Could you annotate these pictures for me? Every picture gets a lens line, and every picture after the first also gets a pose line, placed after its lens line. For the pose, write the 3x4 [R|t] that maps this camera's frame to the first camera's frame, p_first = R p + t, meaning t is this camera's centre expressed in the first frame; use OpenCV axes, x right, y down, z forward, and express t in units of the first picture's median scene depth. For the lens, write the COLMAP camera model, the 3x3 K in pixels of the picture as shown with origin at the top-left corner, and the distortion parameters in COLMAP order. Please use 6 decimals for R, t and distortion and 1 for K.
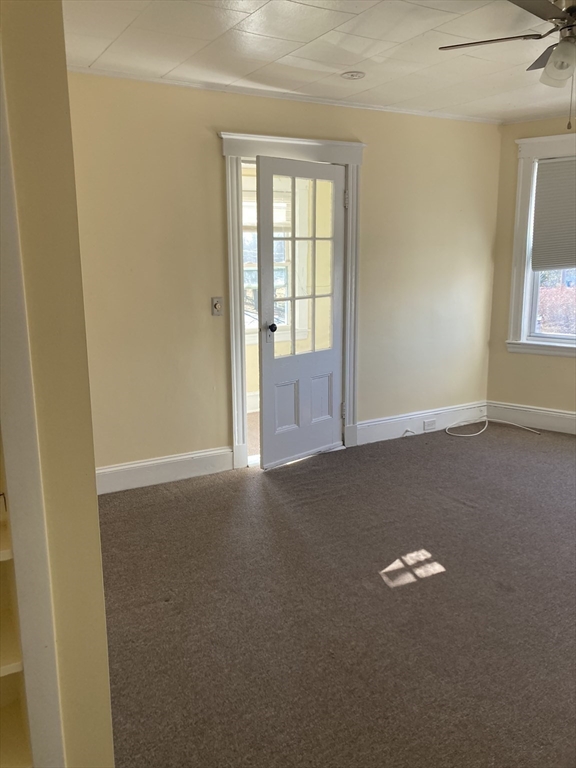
lens RADIAL K [[630.1, 0, 286.3], [0, 630.1, 380.1], [0, 0, 1]] dist [0.030554, 0.008821]
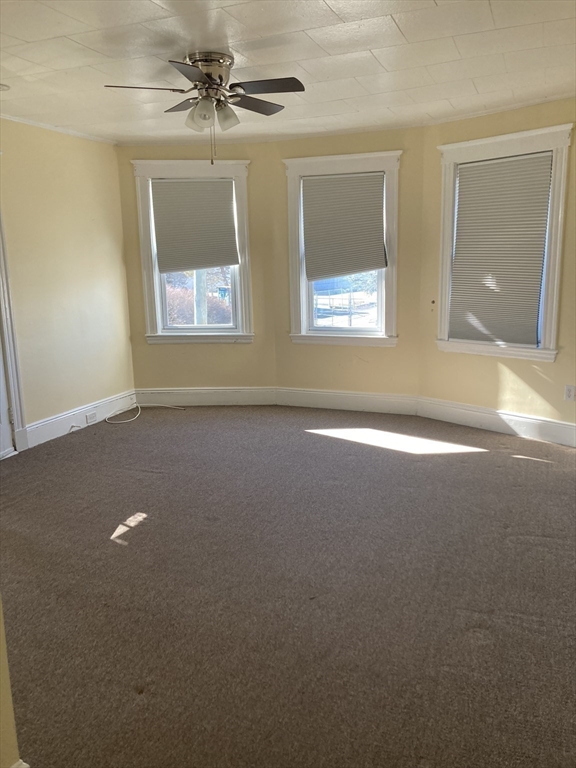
lens RADIAL K [[630.1, 0, 290.2], [0, 630.1, 386.1], [0, 0, 1]] dist [0.030554, 0.008821]
pose [[0.788769, -0.134244, 0.599852, -0.156838], [0.134845, 0.989880, 0.044218, 0.016550], [-0.599717, 0.046009, 0.798888, -0.074543]]
